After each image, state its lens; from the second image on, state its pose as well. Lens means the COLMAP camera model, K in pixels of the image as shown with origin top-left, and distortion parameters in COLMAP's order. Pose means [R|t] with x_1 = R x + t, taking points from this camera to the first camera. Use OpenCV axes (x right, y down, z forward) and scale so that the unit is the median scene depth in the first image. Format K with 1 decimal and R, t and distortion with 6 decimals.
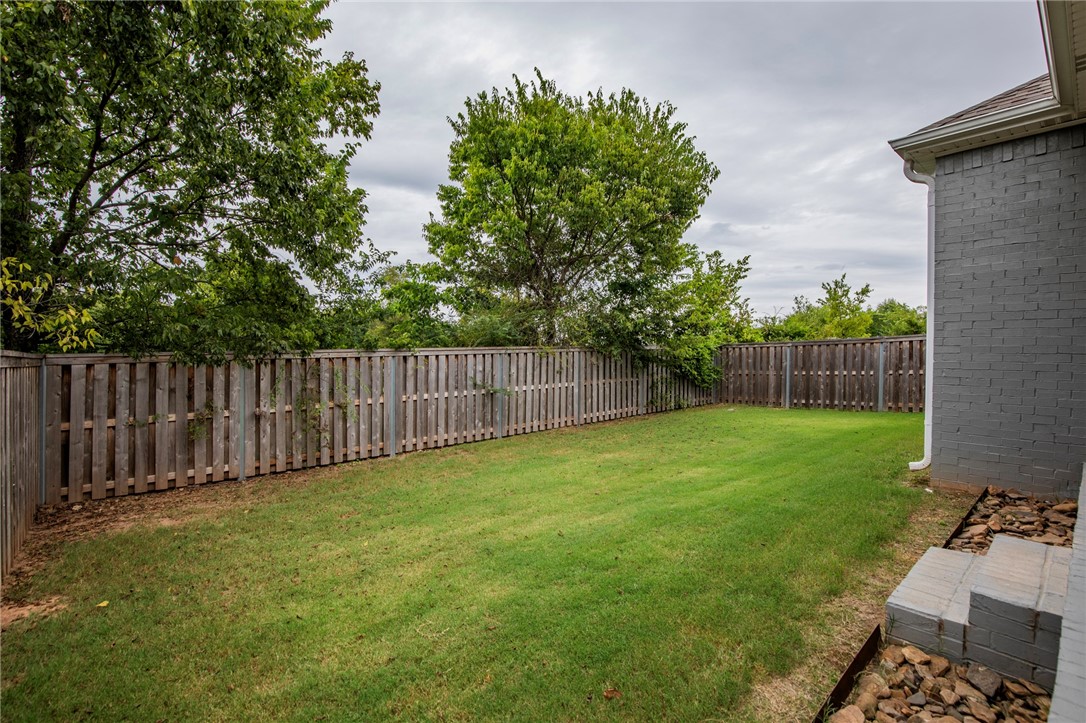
lens RADIAL K [[496.1, 0, 540.8], [0, 496.1, 362.8], [0, 0, 1]] dist [-0.033878, 0.001923]
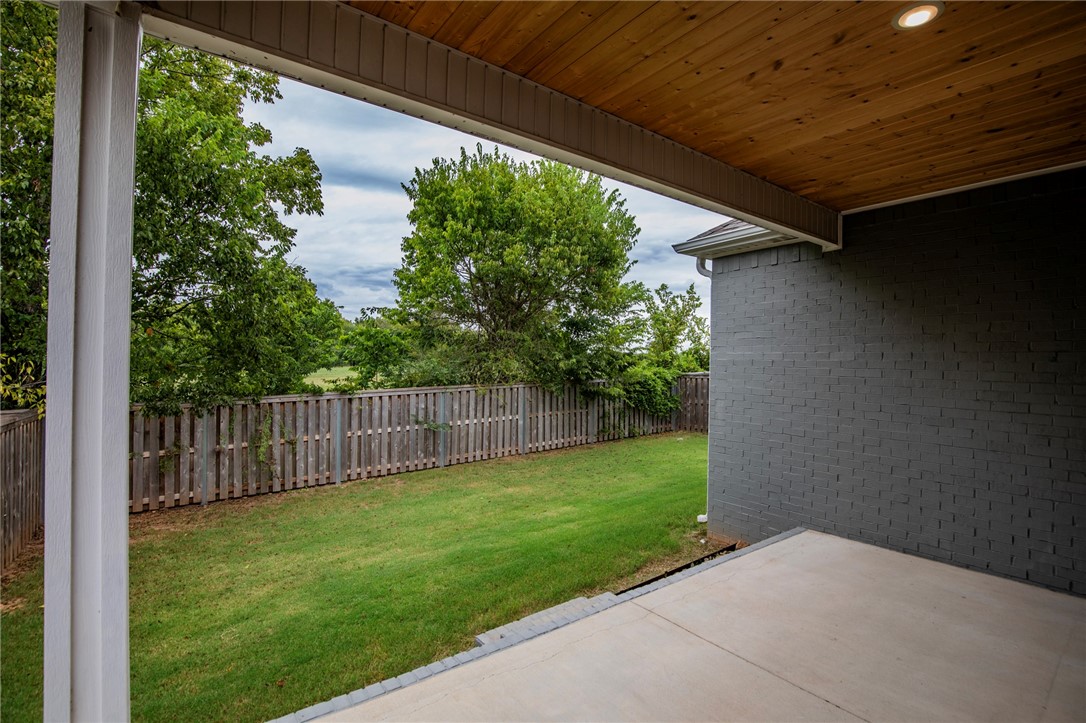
lens RADIAL K [[496.1, 0, 546.3], [0, 496.1, 360.2], [0, 0, 1]] dist [-0.033878, 0.001923]
pose [[0.996924, 0.001304, -0.078360, 0.273215], [-0.002531, 0.999876, -0.015560, -0.084428], [0.078330, 0.015710, 0.996804, -0.125116]]
